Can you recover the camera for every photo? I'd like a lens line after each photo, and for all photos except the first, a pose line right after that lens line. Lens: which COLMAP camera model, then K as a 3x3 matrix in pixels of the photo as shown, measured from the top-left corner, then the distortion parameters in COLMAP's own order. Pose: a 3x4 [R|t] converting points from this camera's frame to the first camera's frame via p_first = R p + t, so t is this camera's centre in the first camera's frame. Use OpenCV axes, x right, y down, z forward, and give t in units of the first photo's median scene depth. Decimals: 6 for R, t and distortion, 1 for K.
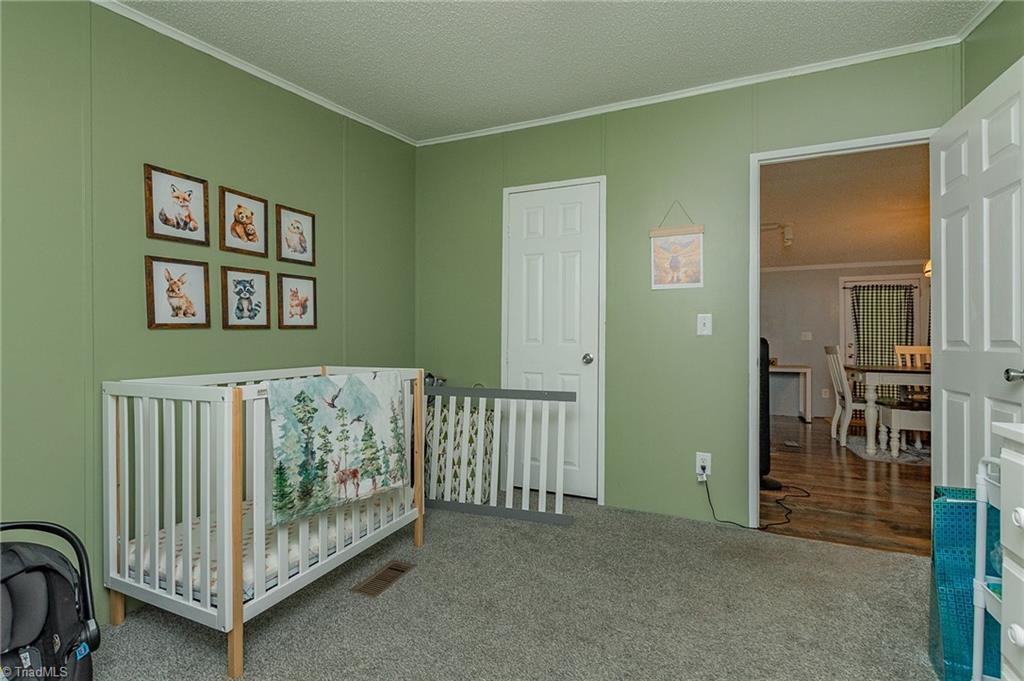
lens RADIAL K [[466.8, 0, 510.0], [0, 466.8, 338.0], [0, 0, 1]] dist [0.011487, -0.001655]
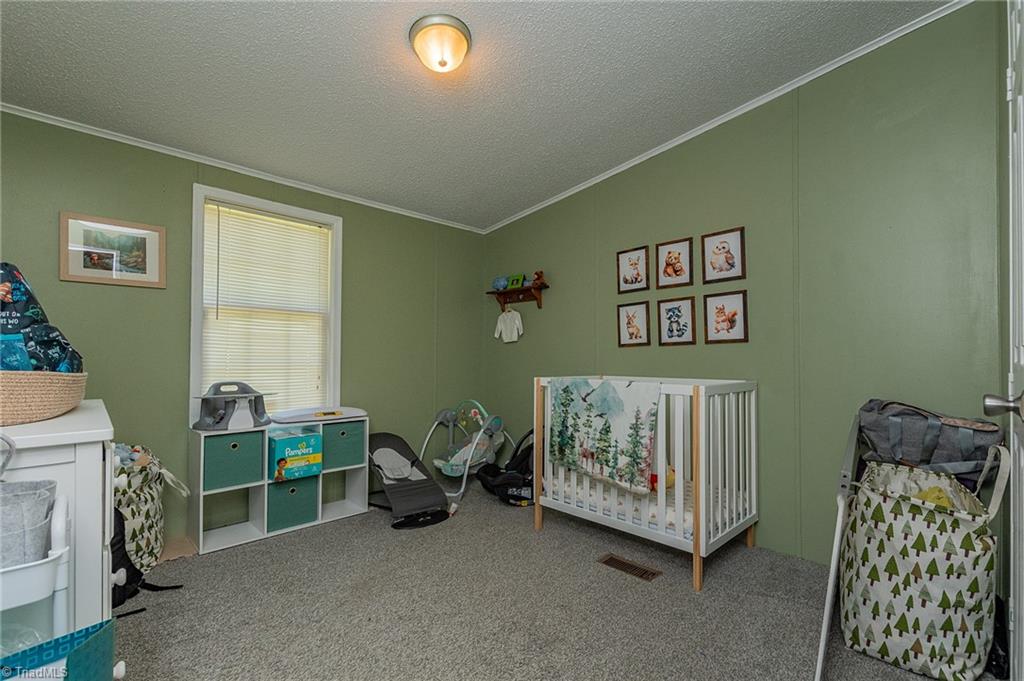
lens RADIAL K [[466.8, 0, 507.6], [0, 466.8, 357.2], [0, 0, 1]] dist [0.011487, -0.001655]
pose [[-0.402288, -0.000334, -0.915513, 0.876158], [0.000673, 1.000000, -0.000660, 0.015799], [0.915513, -0.000881, -0.402287, 1.198858]]
